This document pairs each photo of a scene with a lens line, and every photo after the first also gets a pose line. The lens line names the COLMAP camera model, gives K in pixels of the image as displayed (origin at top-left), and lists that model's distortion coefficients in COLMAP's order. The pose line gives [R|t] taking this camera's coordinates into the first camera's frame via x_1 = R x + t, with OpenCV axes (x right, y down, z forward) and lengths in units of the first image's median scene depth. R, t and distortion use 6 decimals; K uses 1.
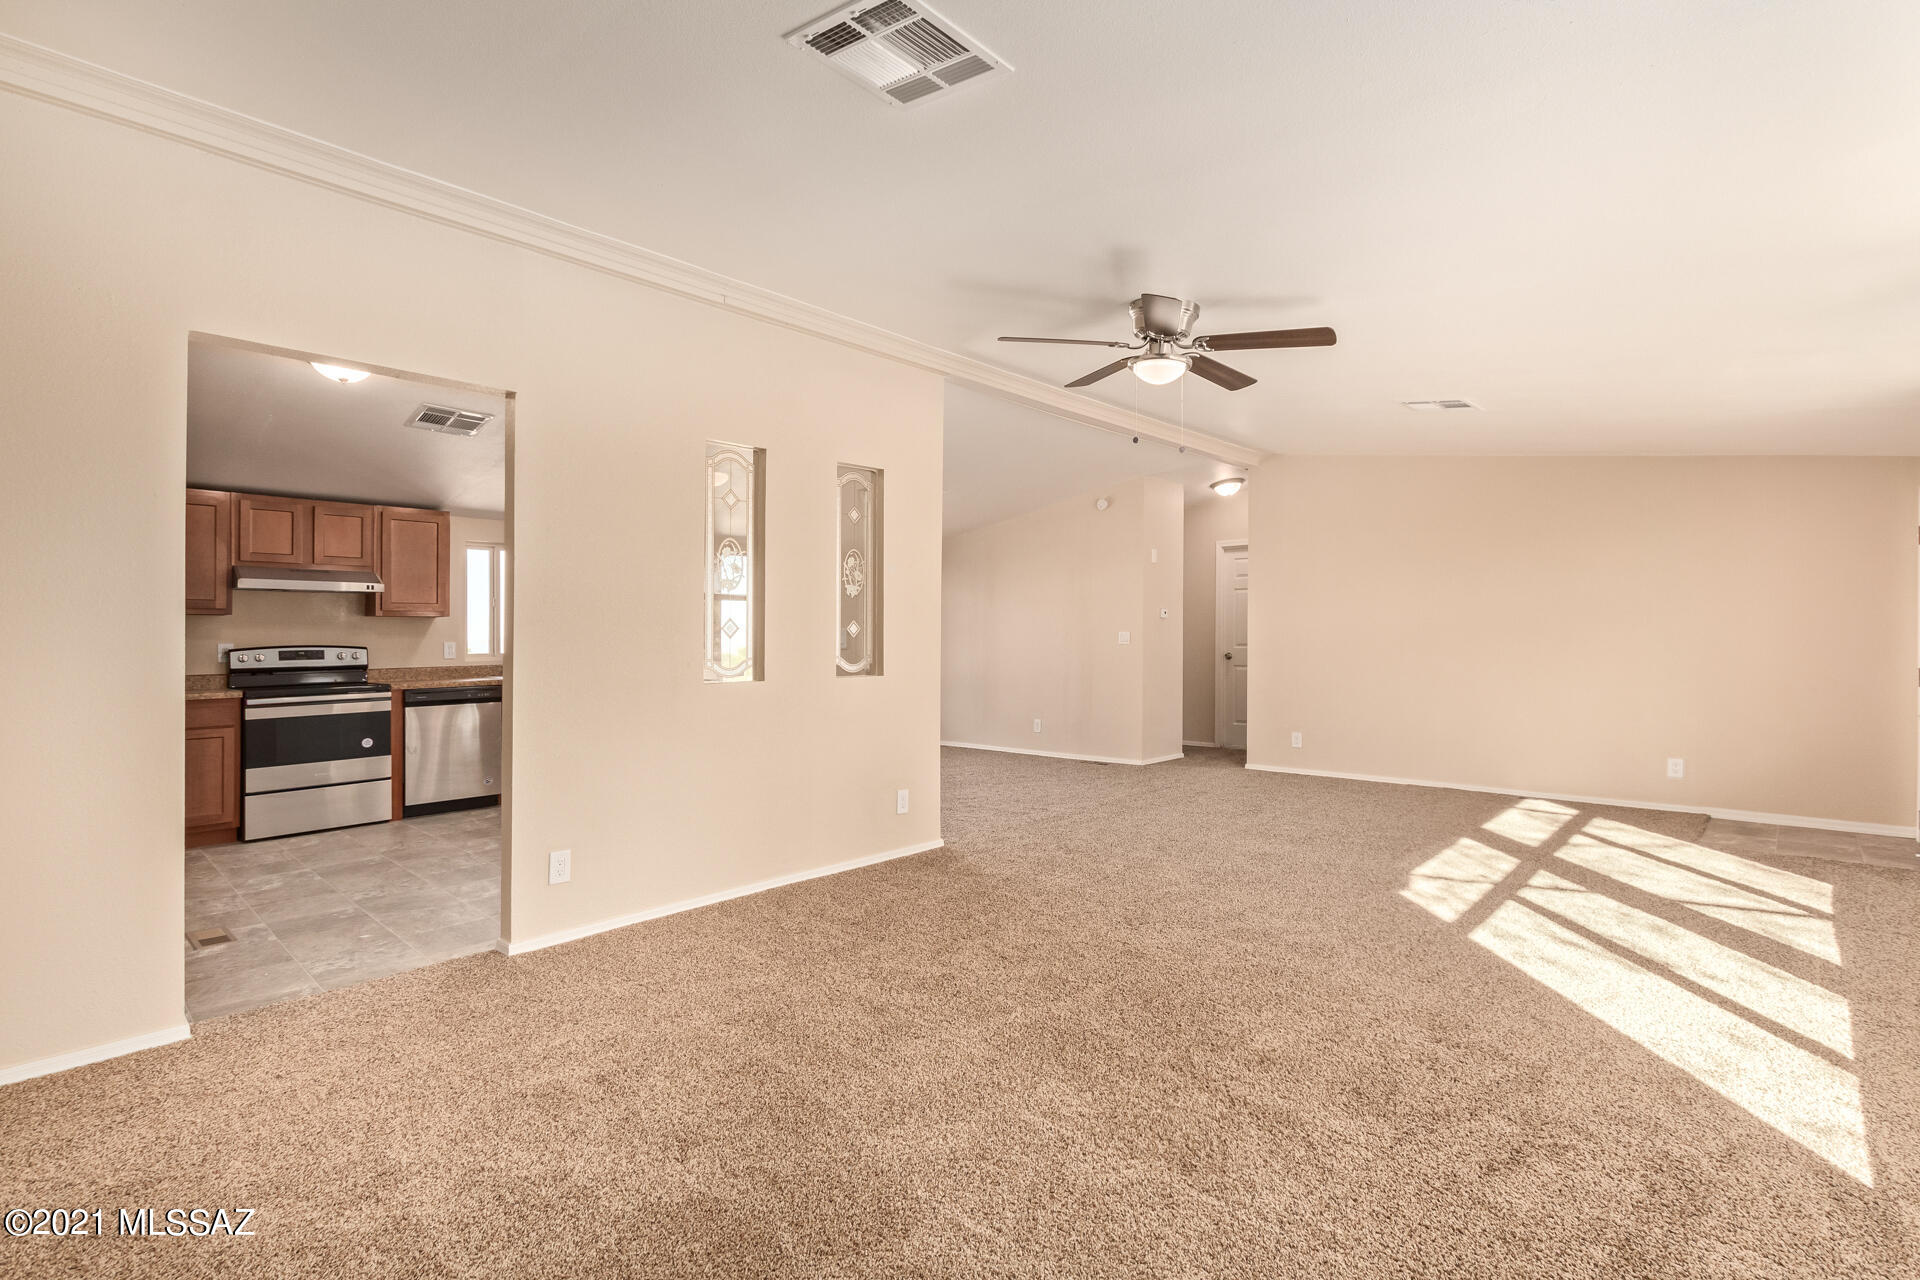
lens RADIAL K [[890.0, 0, 987.8], [0, 890.0, 614.6], [0, 0, 1]] dist [0.006444, -0.003321]
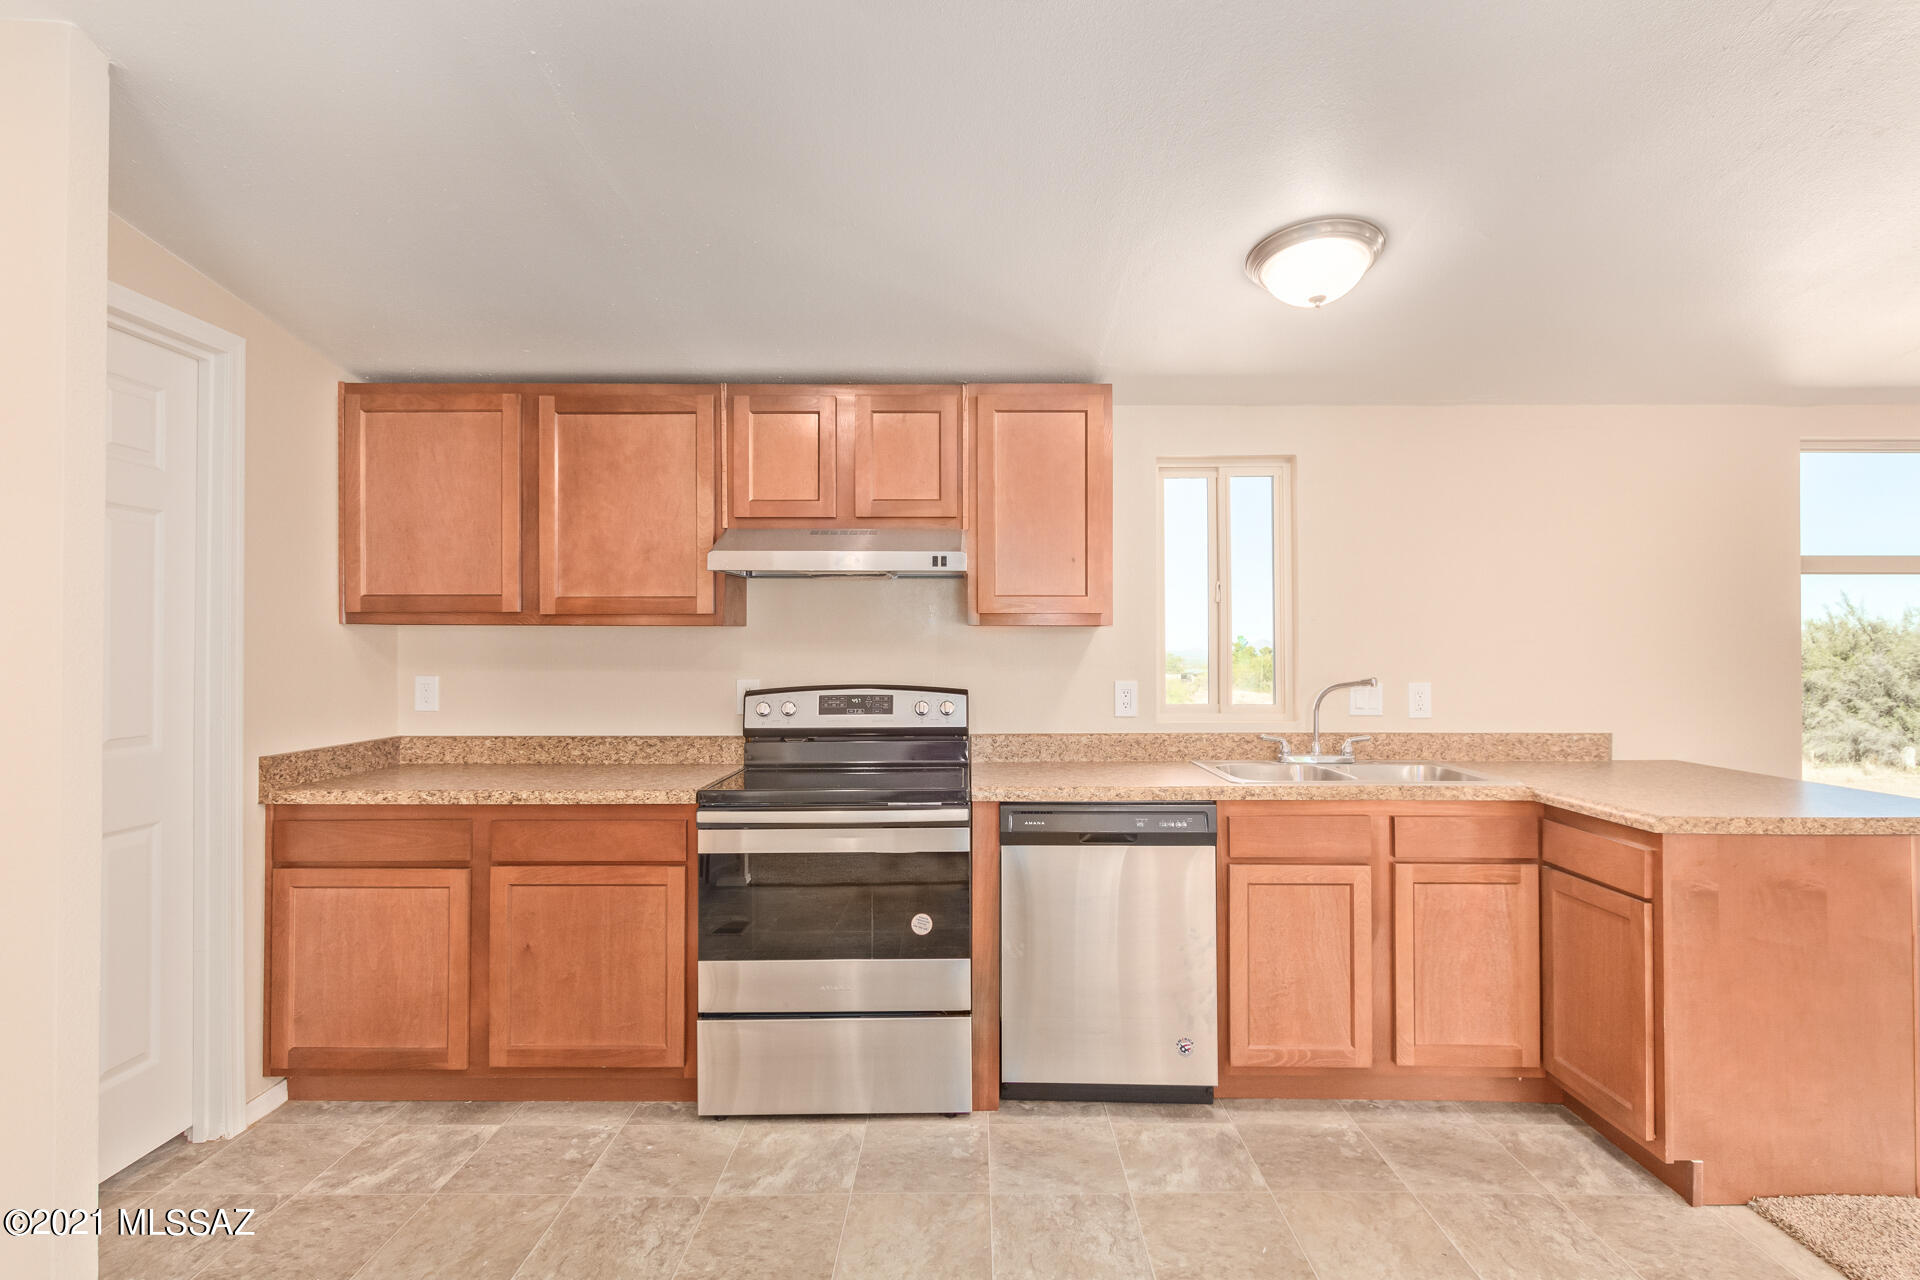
lens RADIAL K [[966.1, 0, 960.9], [0, 966.1, 633.5], [0, 0, 1]] dist [0.001393, 0.002242]
pose [[0.661399, 0.003267, -0.750027, -0.329342], [0.013430, 0.999779, 0.016198, -0.002508], [0.749914, -0.020786, 0.661209, 0.696383]]
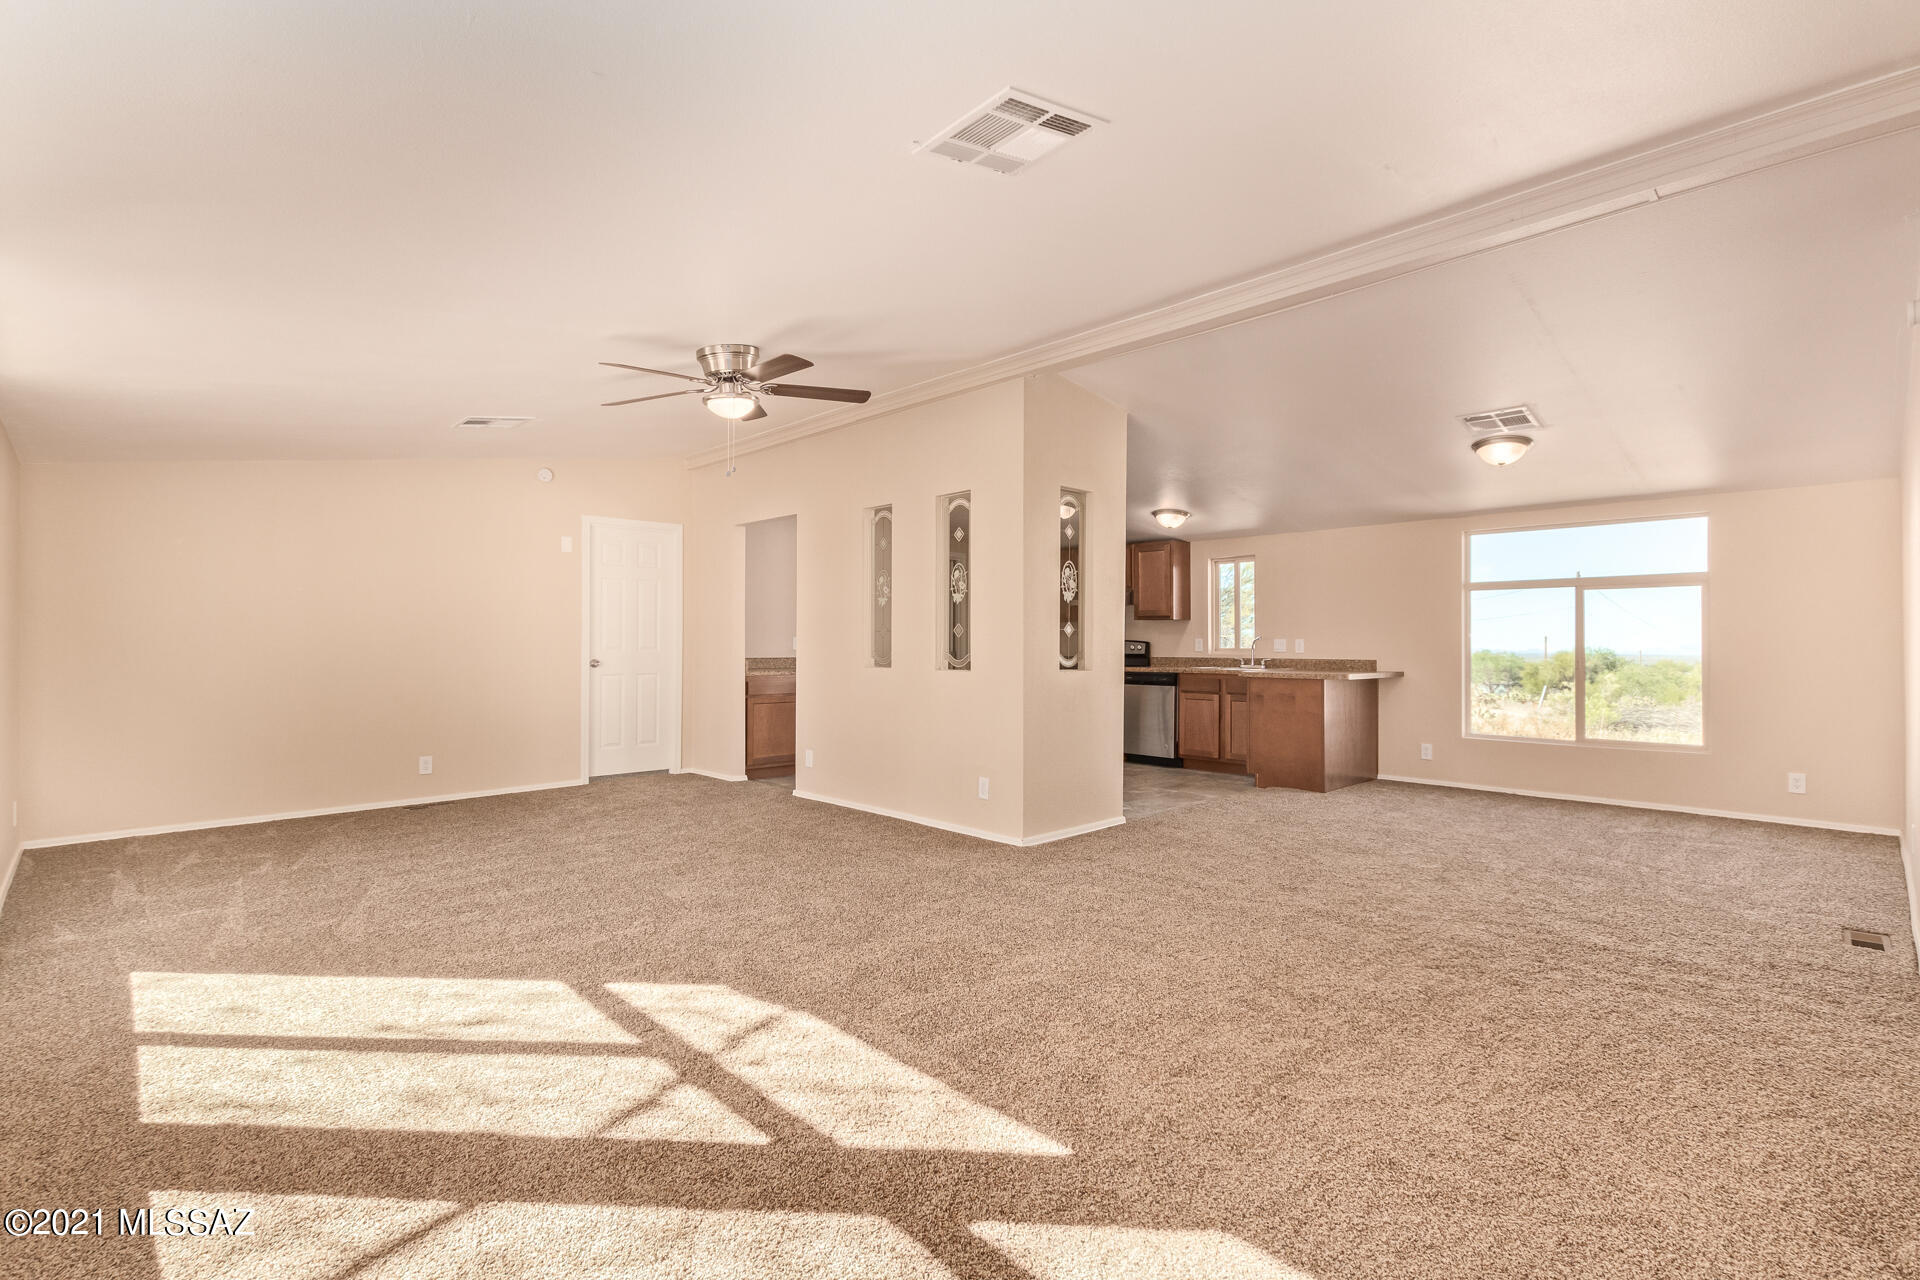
lens RADIAL K [[890.0, 0, 952.9], [0, 890.0, 654.1], [0, 0, 1]] dist [0.006444, -0.003321]
pose [[-0.075306, 0.025088, -0.996845, 0.800484], [0.027080, 0.999366, 0.023105, 0.015467], [0.996793, -0.025254, -0.075938, 0.847148]]
